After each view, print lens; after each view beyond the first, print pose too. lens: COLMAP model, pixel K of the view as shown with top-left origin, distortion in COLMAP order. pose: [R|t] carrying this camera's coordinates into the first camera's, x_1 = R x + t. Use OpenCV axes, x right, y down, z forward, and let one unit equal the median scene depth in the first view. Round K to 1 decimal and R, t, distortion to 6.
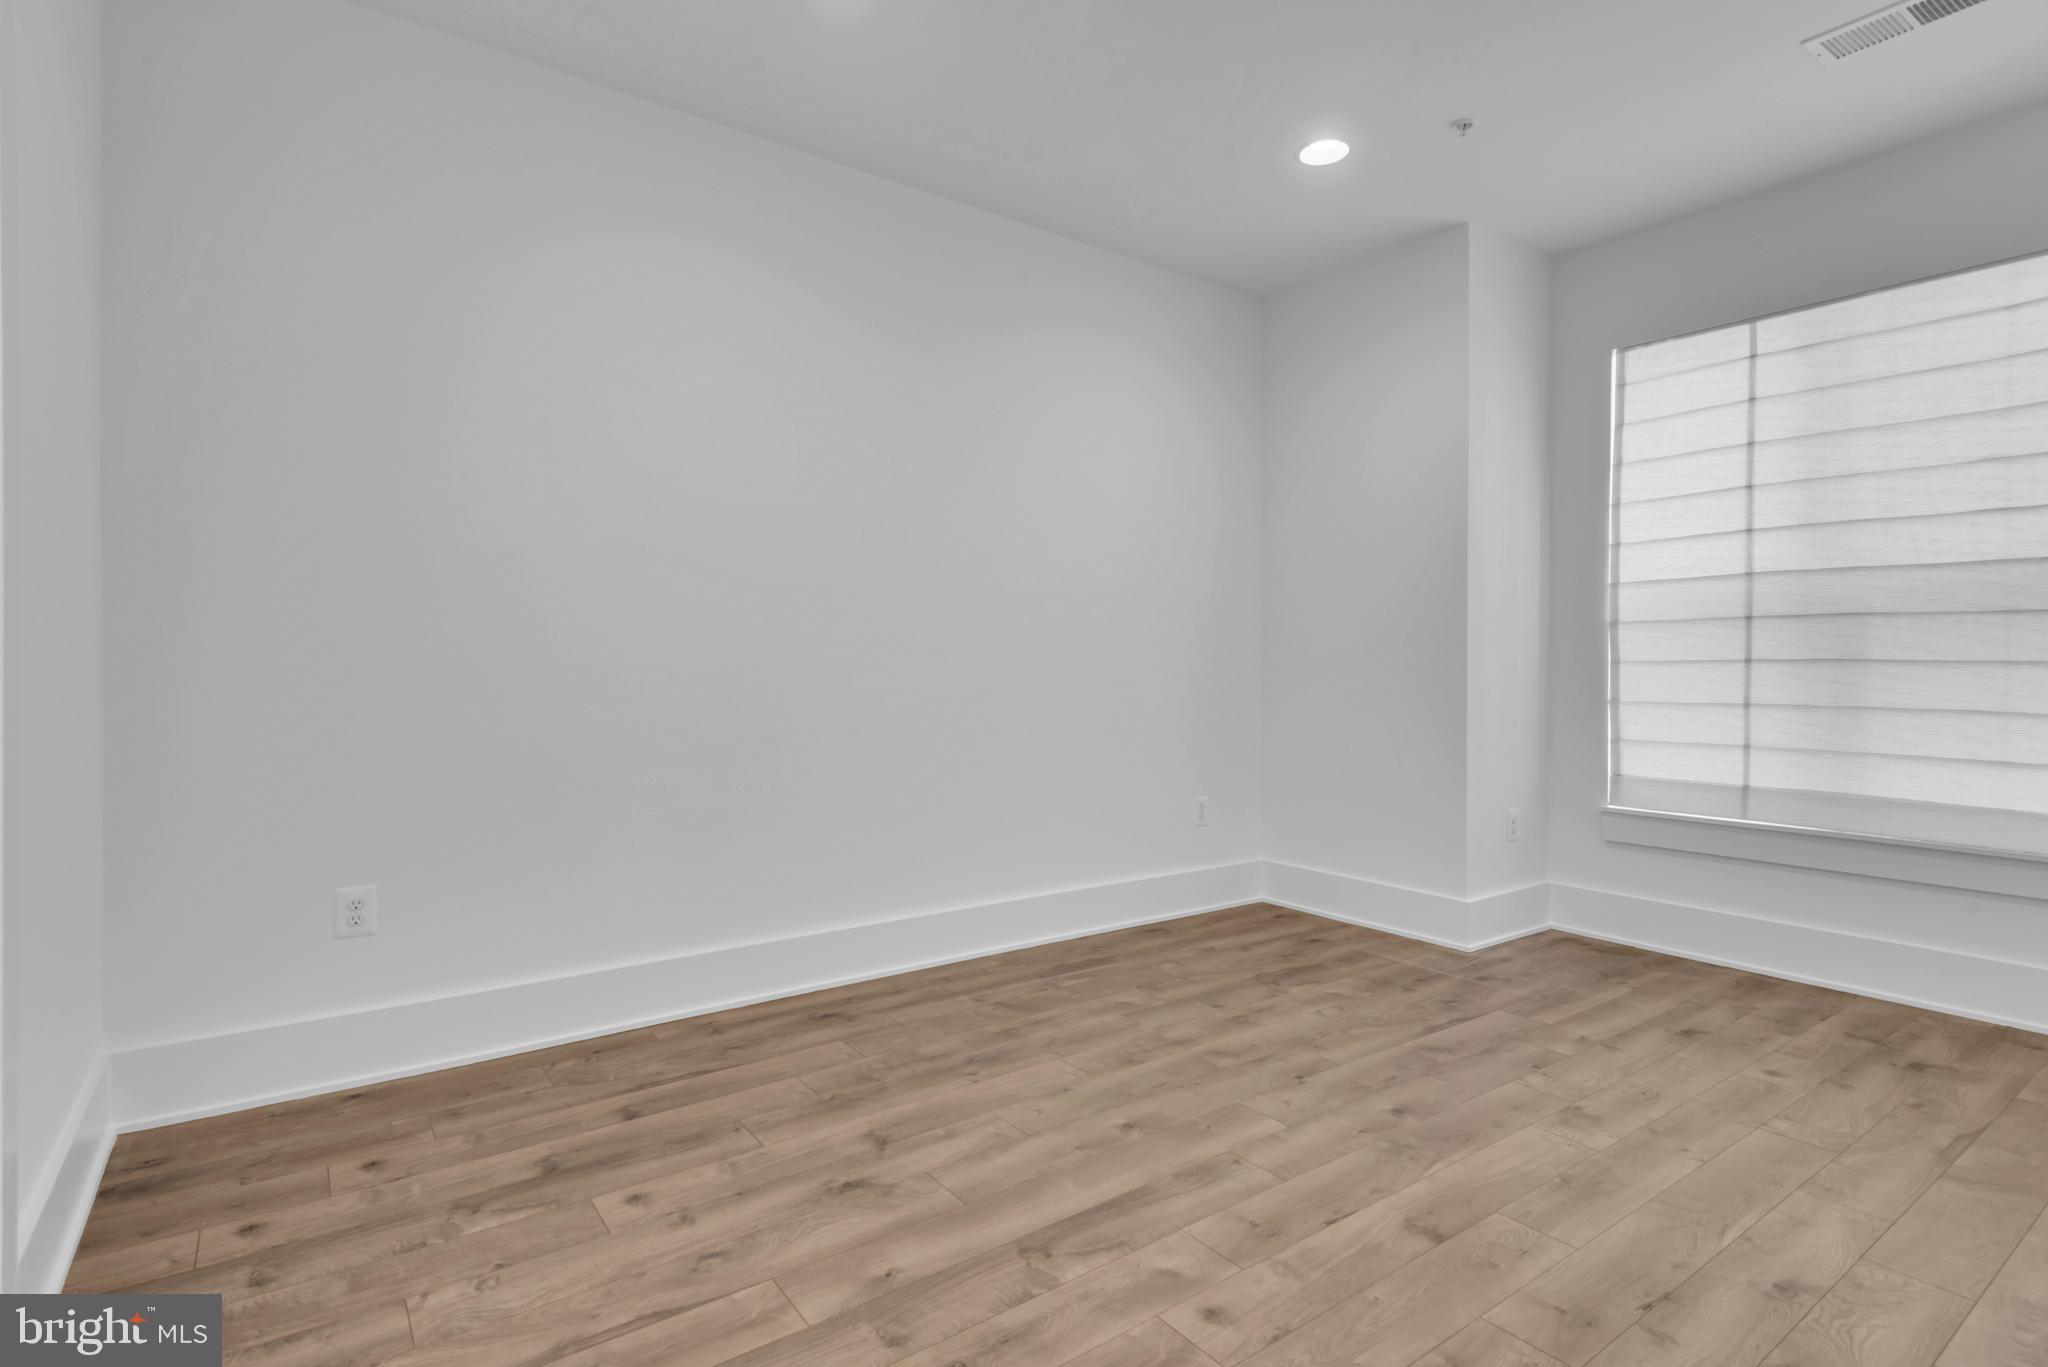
lens RADIAL K [[1016.2, 0, 1022.8], [0, 1016.2, 673.9], [0, 0, 1]] dist [-0.001996, -0.000785]
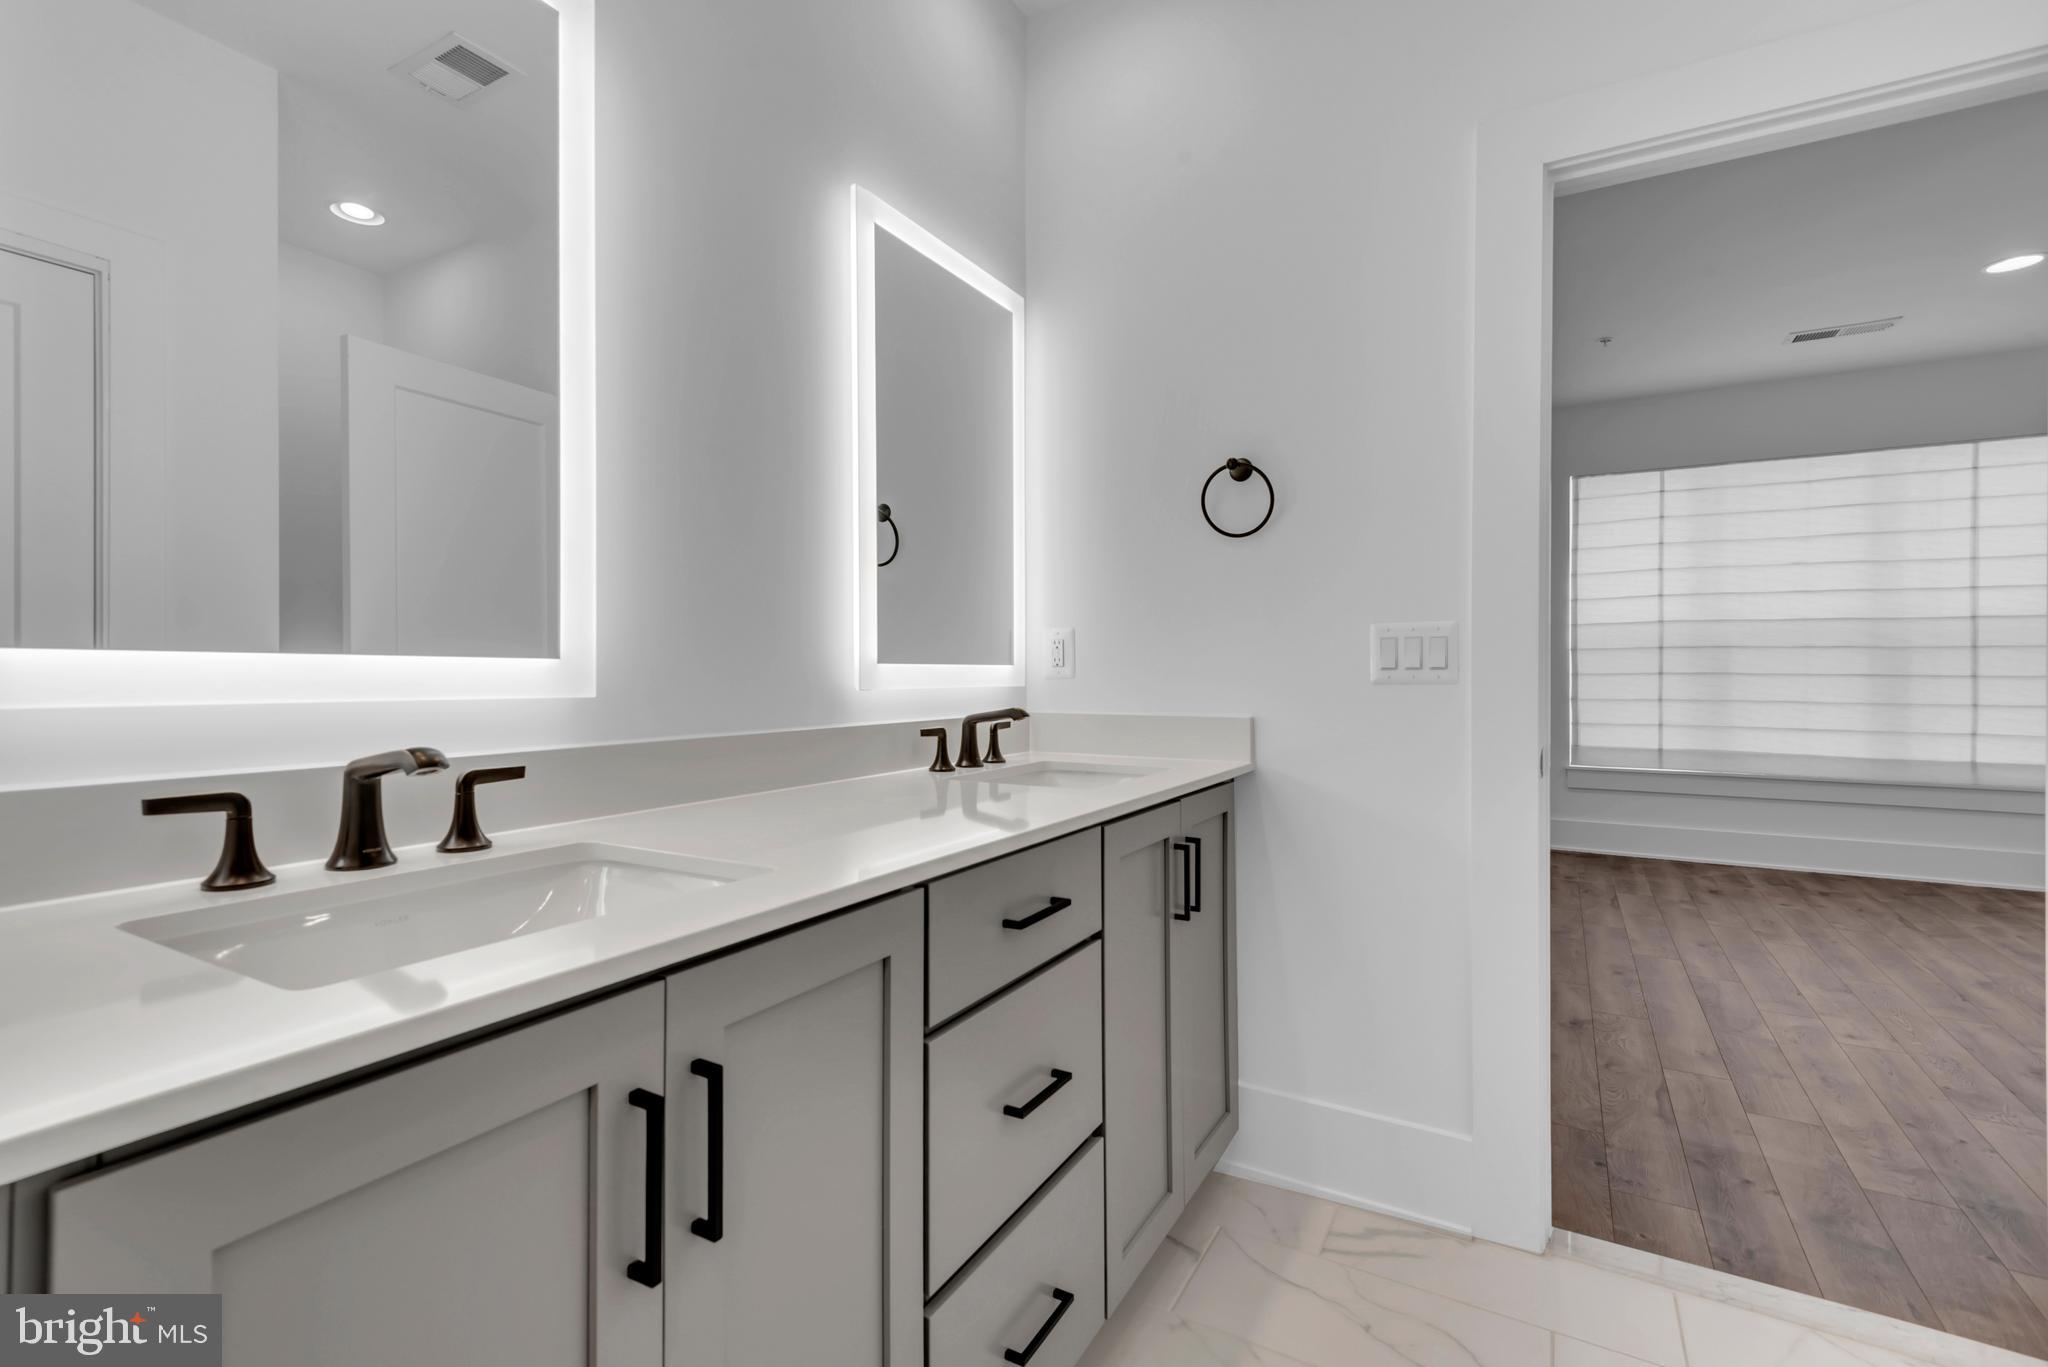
lens RADIAL K [[913.8, 0, 1013.4], [0, 913.8, 674.8], [0, 0, 1]] dist [-0.000061, -0.006822]
pose [[0.918657, -0.003836, 0.395038, -0.908435], [0.006285, 0.999968, -0.004906, -0.010721], [-0.395007, 0.006990, 0.918652, 0.046299]]
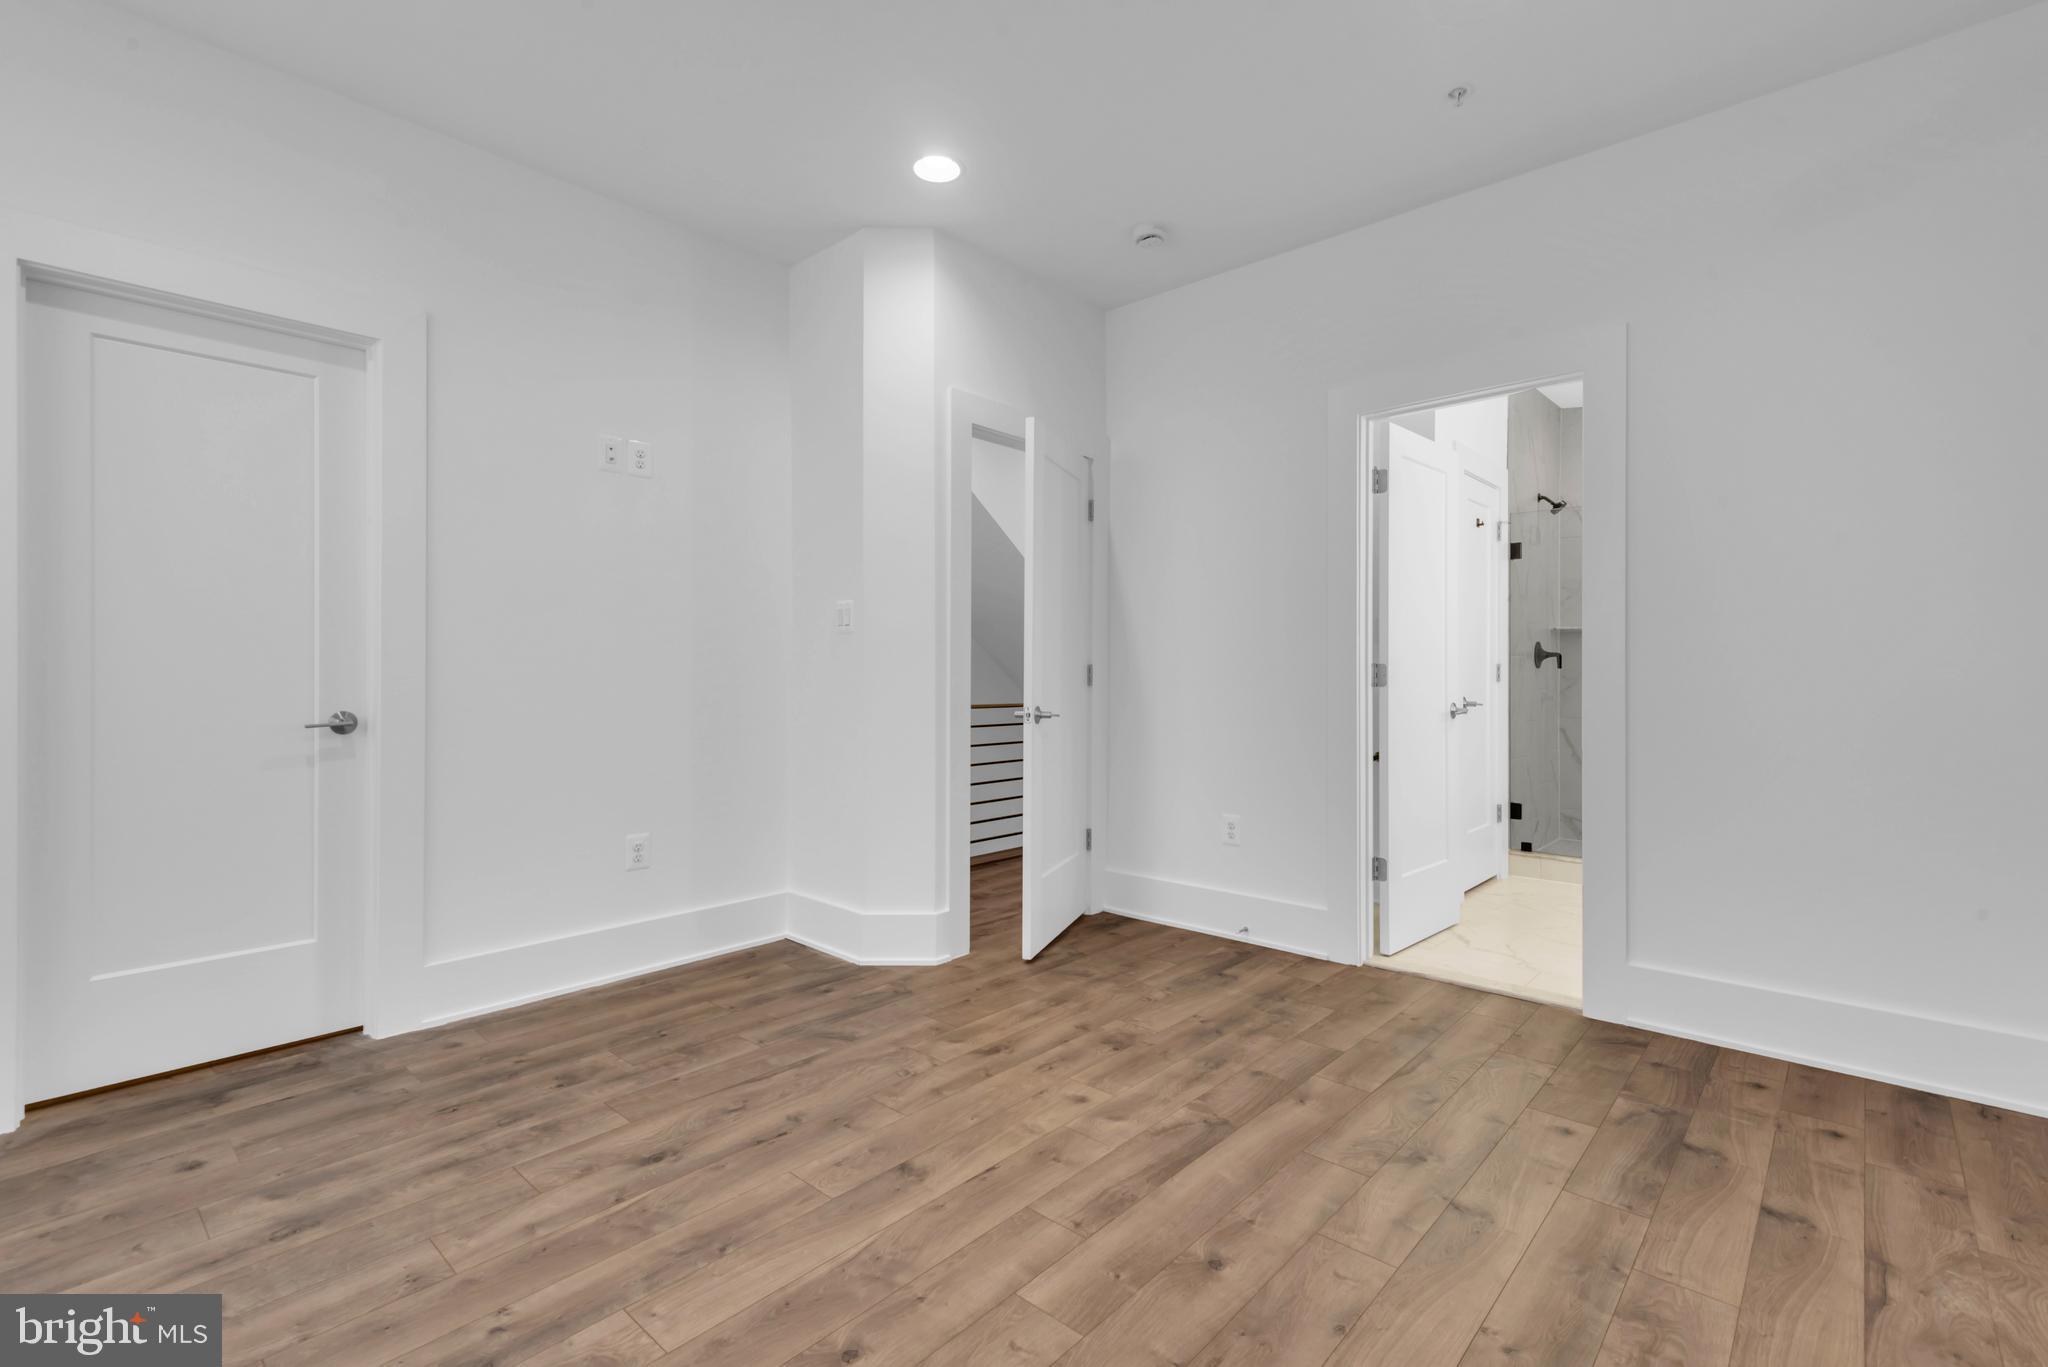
lens RADIAL K [[911.7, 0, 1017.7], [0, 911.7, 671.6], [0, 0, 1]] dist [0.026843, -0.007148]
pose [[-0.980556, -0.005330, -0.196166, 0.274419], [-0.007233, 0.999933, 0.008989, -0.014459], [0.196105, 0.010233, -0.980530, 1.151882]]
